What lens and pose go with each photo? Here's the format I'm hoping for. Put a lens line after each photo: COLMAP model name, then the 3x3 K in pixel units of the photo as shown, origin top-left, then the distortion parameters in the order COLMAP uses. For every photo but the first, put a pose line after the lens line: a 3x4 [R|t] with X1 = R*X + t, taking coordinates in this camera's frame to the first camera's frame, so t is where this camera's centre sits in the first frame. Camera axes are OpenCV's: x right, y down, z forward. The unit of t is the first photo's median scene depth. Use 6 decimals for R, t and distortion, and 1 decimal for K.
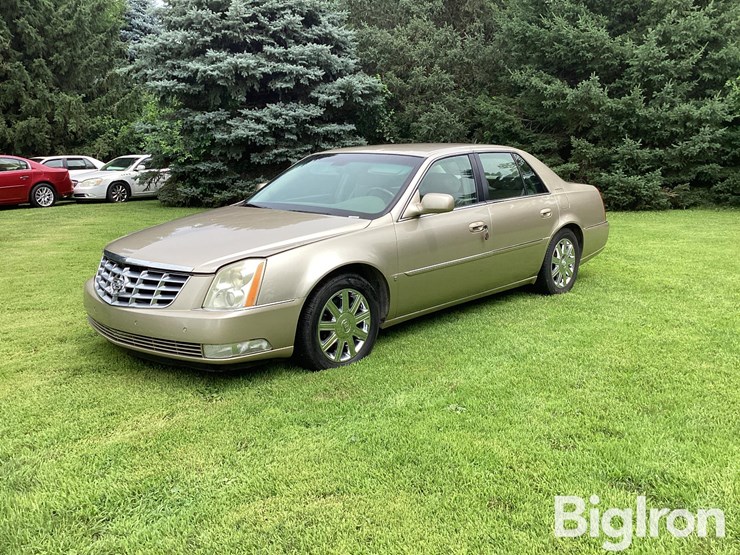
lens RADIAL K [[723.7, 0, 368.6], [0, 723.7, 279.9], [0, 0, 1]] dist [0.096638, -0.189628]
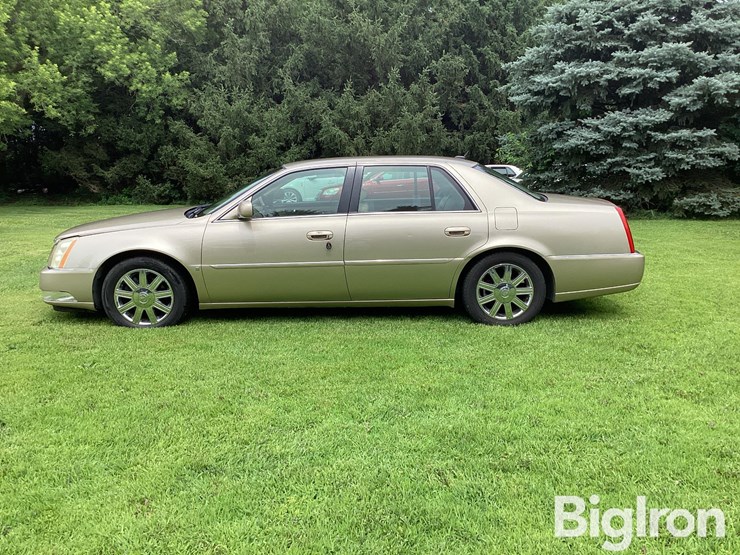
lens RADIAL K [[723.7, 0, 368.6], [0, 723.7, 279.9], [0, 0, 1]] dist [0.096638, -0.189628]
pose [[0.680456, 0.120488, -0.722816, 0.370268], [-0.126672, 0.990881, 0.045924, -0.024872], [0.721758, 0.060311, 0.689513, 0.116174]]
